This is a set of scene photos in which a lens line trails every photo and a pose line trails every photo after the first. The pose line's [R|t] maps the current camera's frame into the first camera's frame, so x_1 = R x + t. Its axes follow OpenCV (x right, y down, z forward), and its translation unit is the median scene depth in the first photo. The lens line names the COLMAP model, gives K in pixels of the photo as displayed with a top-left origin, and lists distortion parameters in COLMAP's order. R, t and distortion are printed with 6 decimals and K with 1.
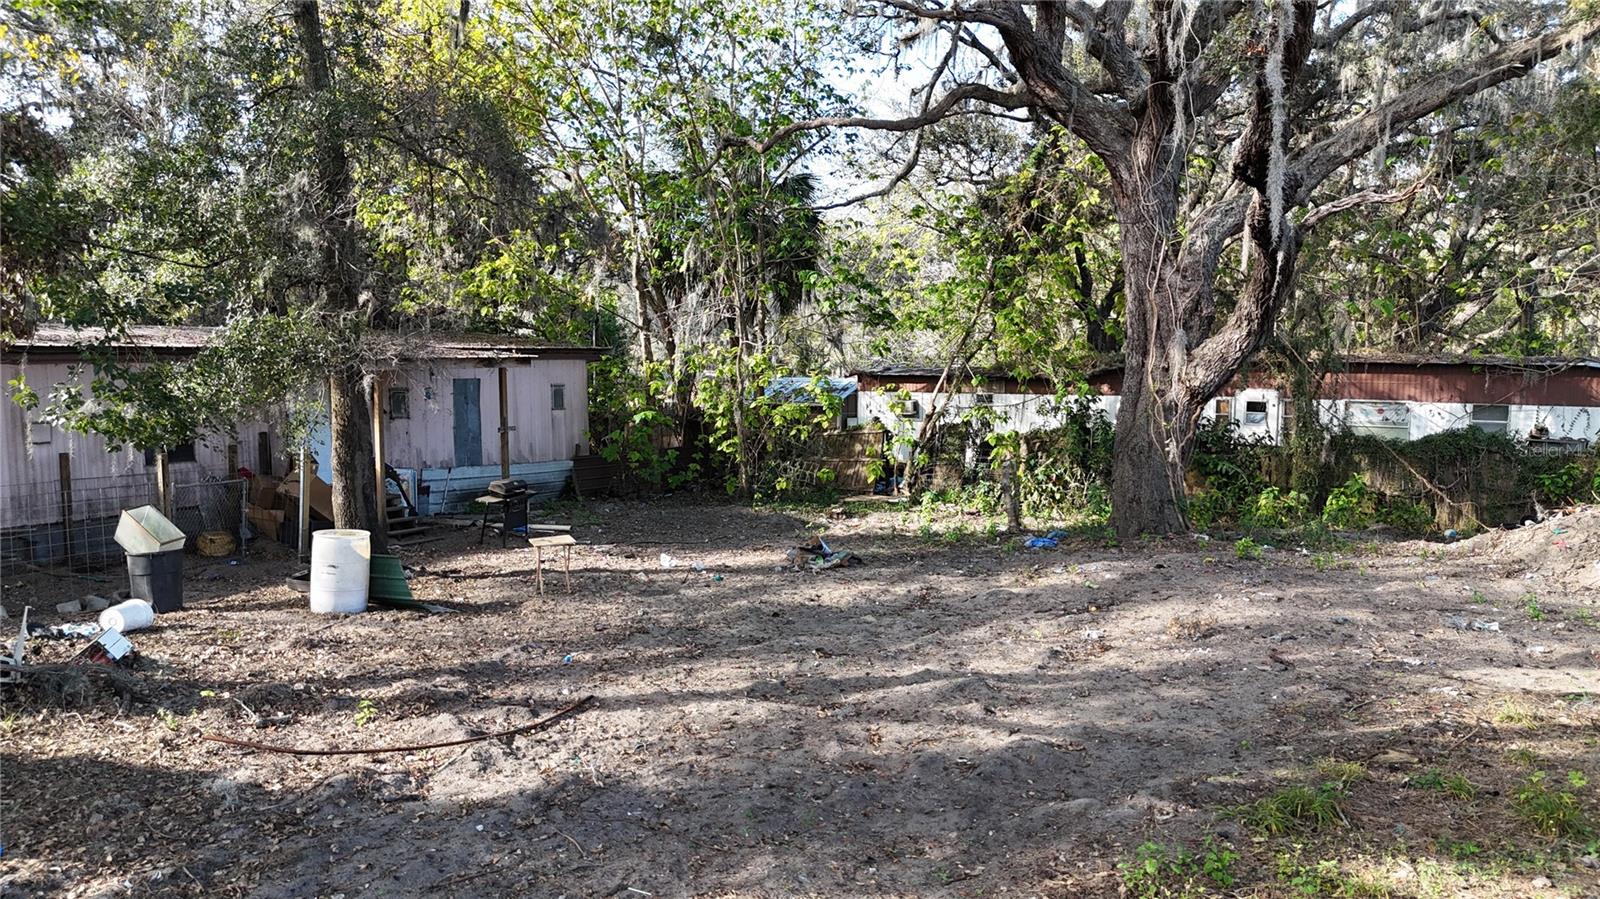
lens RADIAL K [[1155.3, 0, 801.3], [0, 1155.3, 468.3], [0, 0, 1]] dist [0.043997, -0.047007]
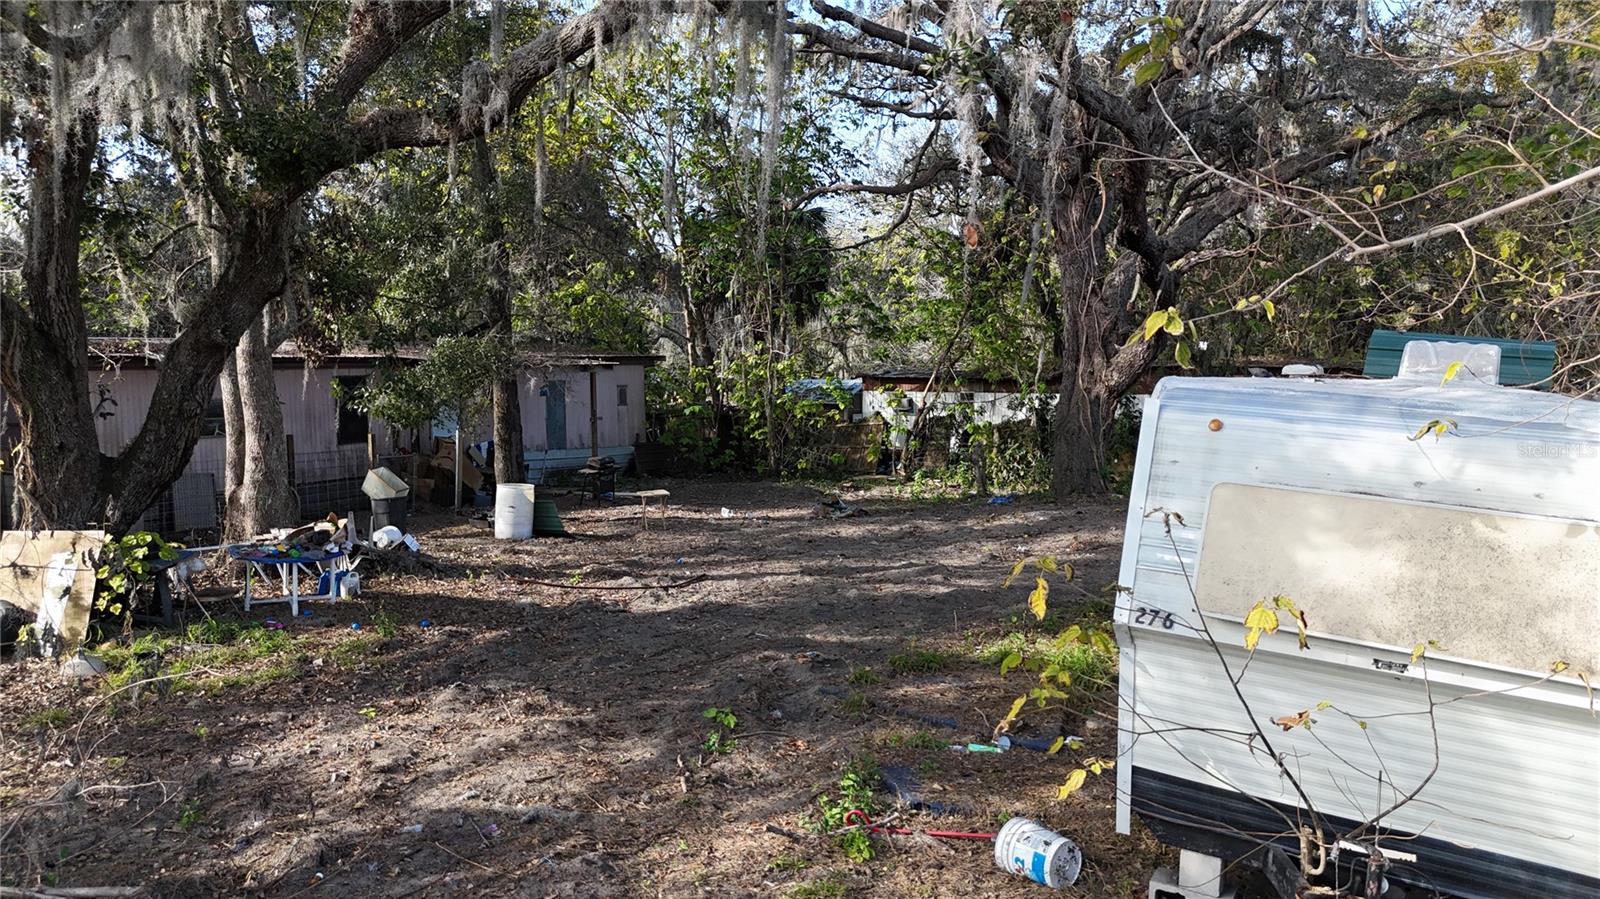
lens RADIAL K [[1155.3, 0, 802.0], [0, 1155.3, 462.6], [0, 0, 1]] dist [0.043997, -0.047007]
pose [[1.000000, -0.000886, -0.000313, -0.024736], [0.000884, 0.999977, -0.006686, 0.028969], [0.000318, 0.006686, 0.999978, -0.364621]]
